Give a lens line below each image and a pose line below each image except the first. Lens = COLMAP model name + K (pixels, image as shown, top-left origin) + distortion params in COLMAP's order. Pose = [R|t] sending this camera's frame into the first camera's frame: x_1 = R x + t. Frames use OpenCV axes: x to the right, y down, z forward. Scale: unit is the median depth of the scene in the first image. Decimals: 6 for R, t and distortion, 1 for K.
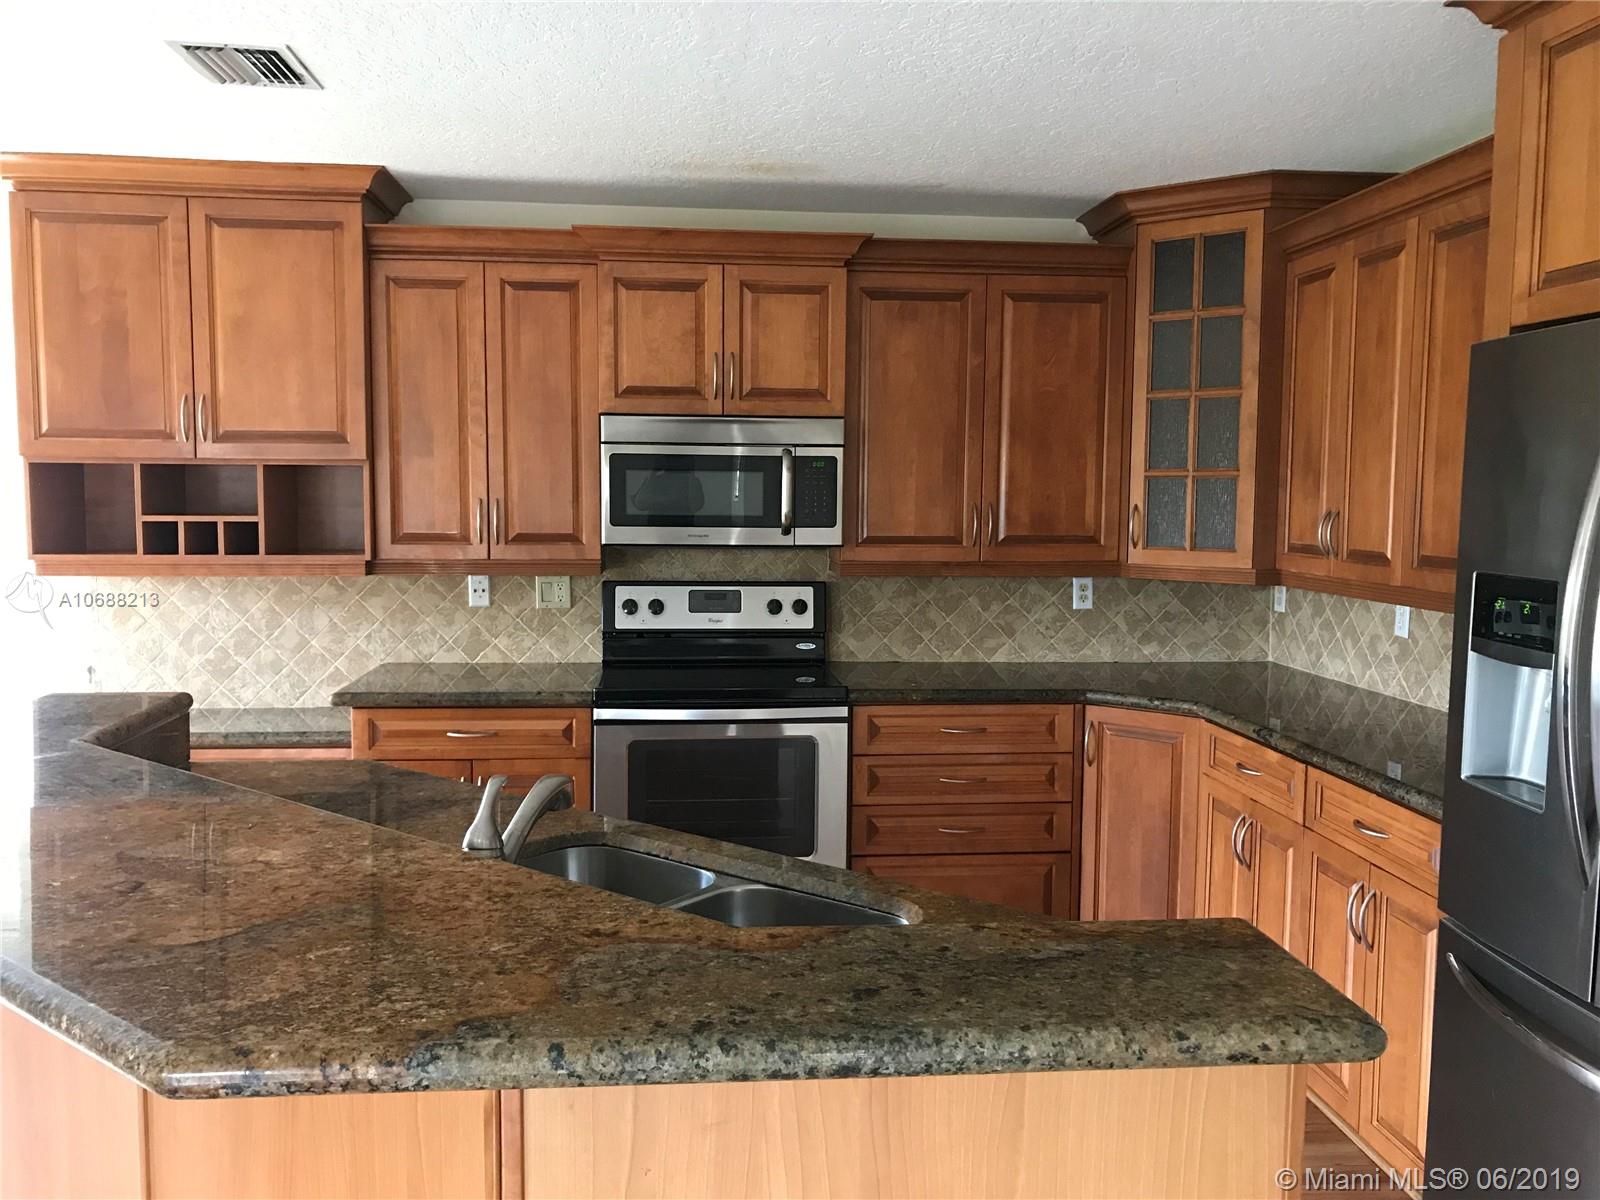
lens RADIAL K [[1318.8, 0, 800.9], [0, 1318.8, 604.2], [0, 0, 1]] dist [0.038015, -0.062662]
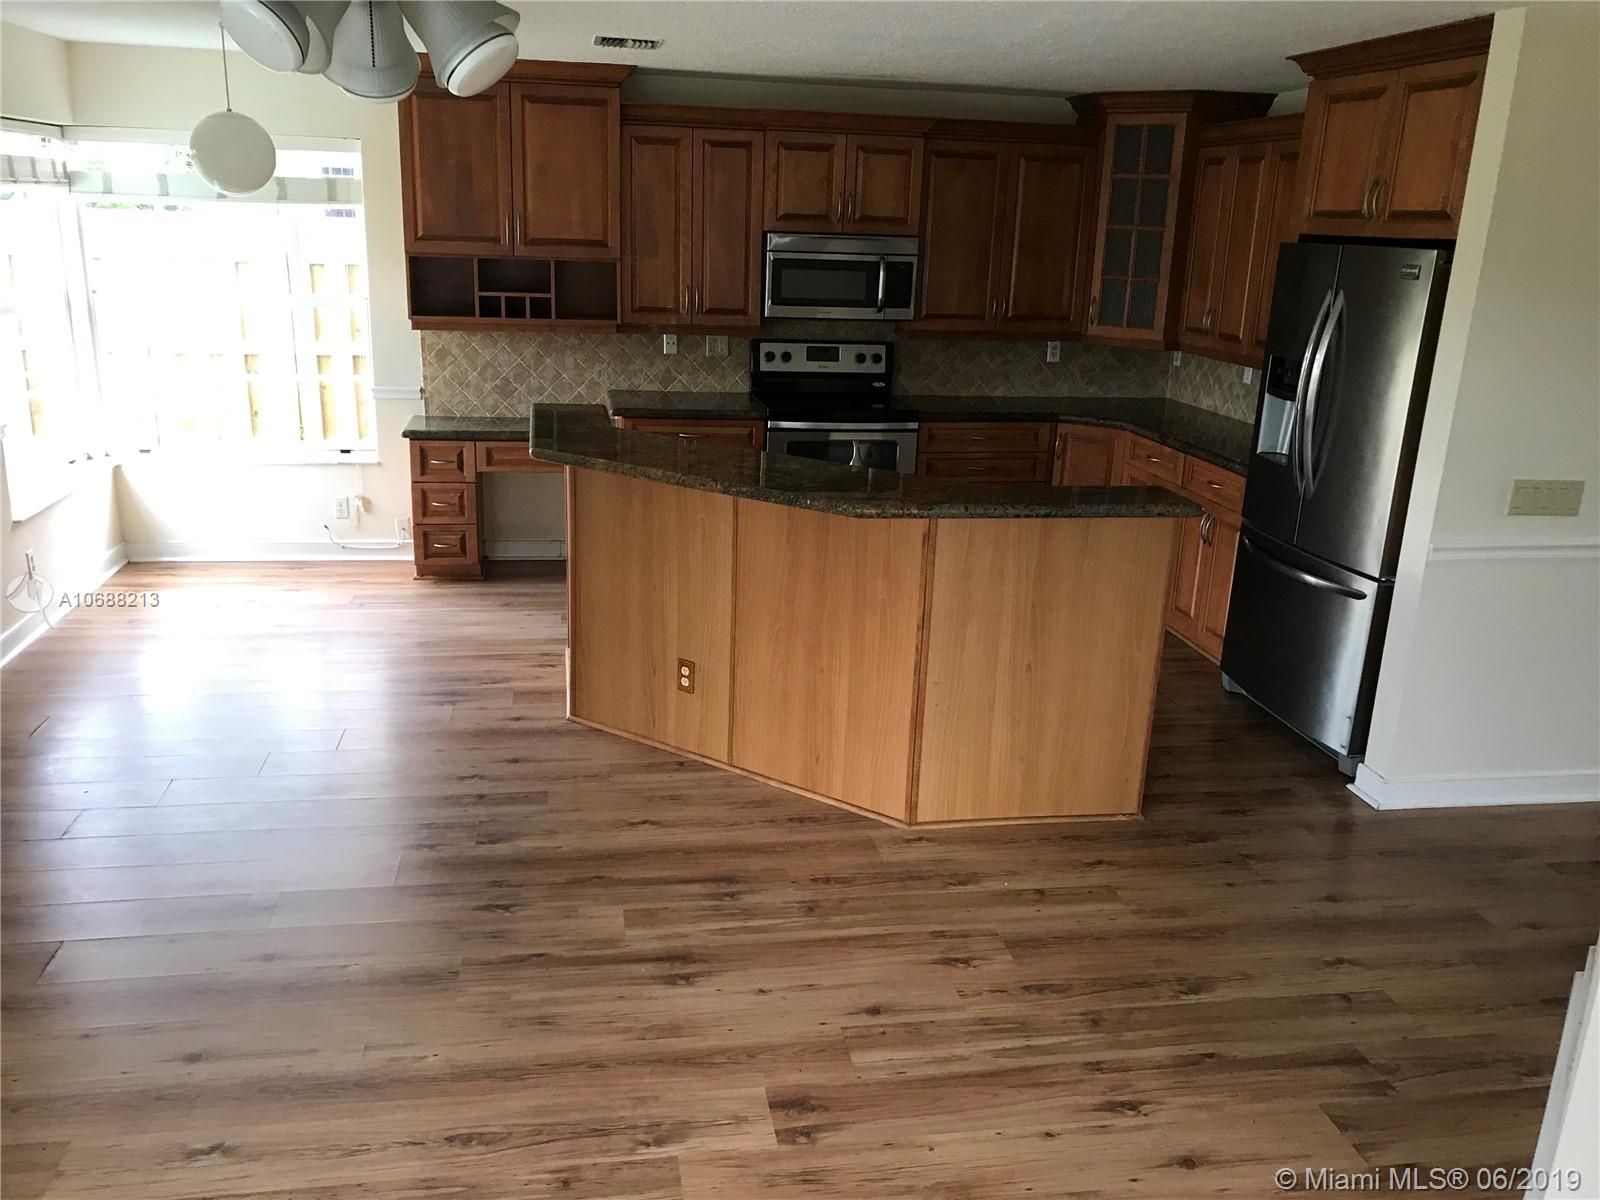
lens RADIAL K [[1318.8, 0, 801.3], [0, 1318.8, 605.8], [0, 0, 1]] dist [0.038015, -0.062662]
pose [[0.996613, 0.003371, 0.082162, -0.237205], [-0.019731, 0.979773, 0.199136, -0.021962], [-0.079828, -0.200083, 0.976521, -0.626111]]
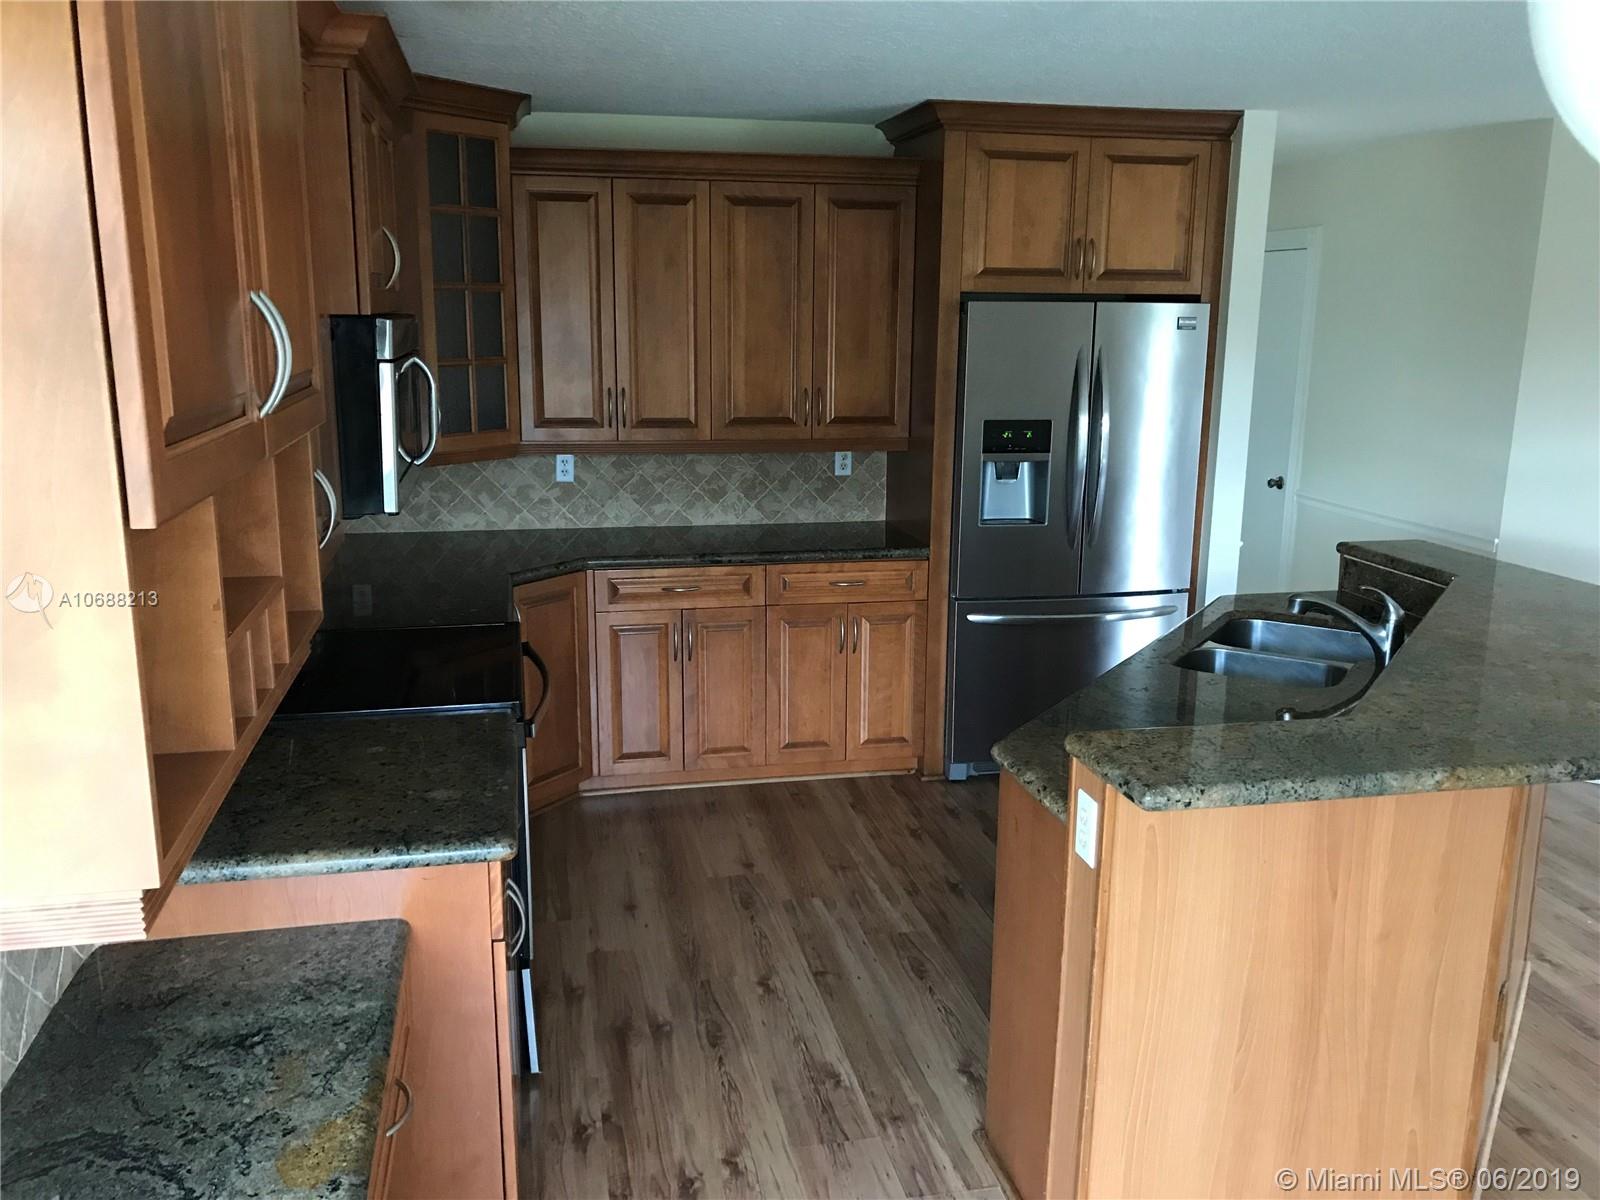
lens RADIAL K [[1318.8, 0, 797.7], [0, 1318.8, 593.7], [0, 0, 1]] dist [0.038015, -0.062662]
pose [[-0.107258, -0.212121, 0.971339, -0.833705], [0.078391, 0.972130, 0.220950, -0.133086], [-0.991136, 0.099843, -0.087641, 0.857304]]
